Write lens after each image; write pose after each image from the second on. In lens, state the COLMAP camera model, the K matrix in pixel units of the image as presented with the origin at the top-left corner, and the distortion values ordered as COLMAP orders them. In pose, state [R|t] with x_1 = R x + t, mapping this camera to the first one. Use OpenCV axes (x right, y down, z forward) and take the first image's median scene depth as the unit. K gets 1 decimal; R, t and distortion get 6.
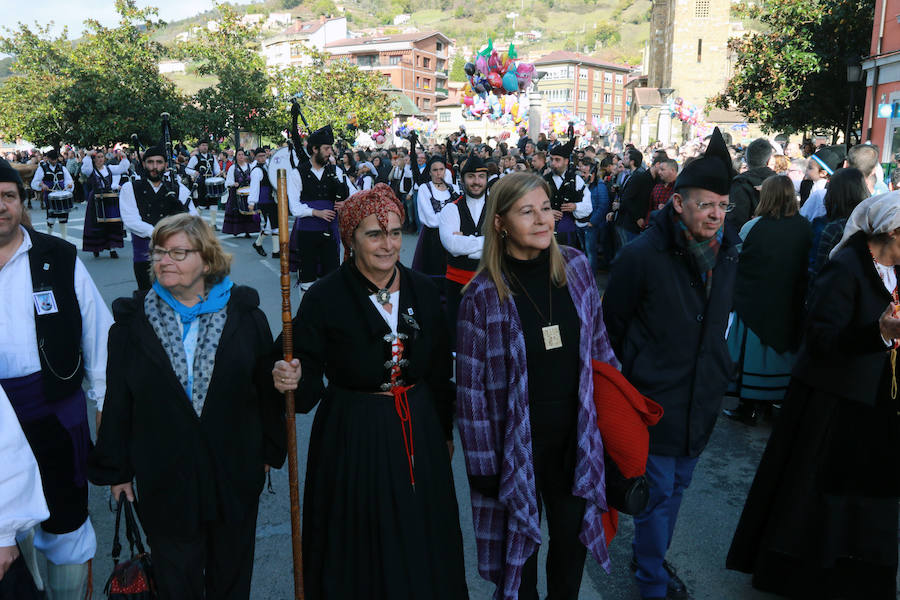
lens RADIAL K [[702.3, 0, 446.1], [0, 702.3, 302.6], [0, 0, 1]] dist [-0.088135, 0.056249]
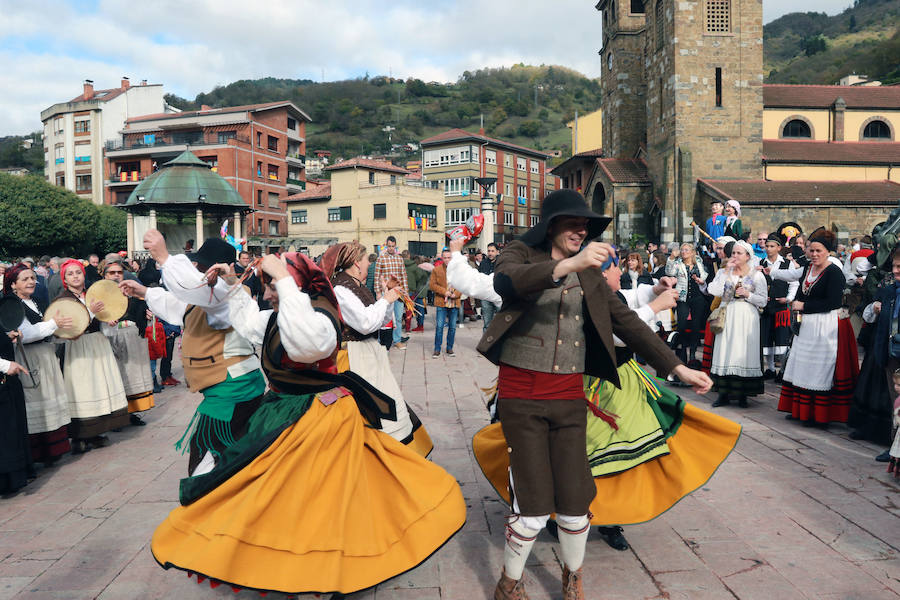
lens RADIAL K [[702.3, 0, 446.1], [0, 702.3, 302.6], [0, 0, 1]] dist [-0.088135, 0.056249]
pose [[0.985567, -0.023048, 0.167707, 0.023586], [0.049294, 0.986830, -0.154065, -0.064878], [-0.161948, 0.160109, 0.973724, 0.300843]]
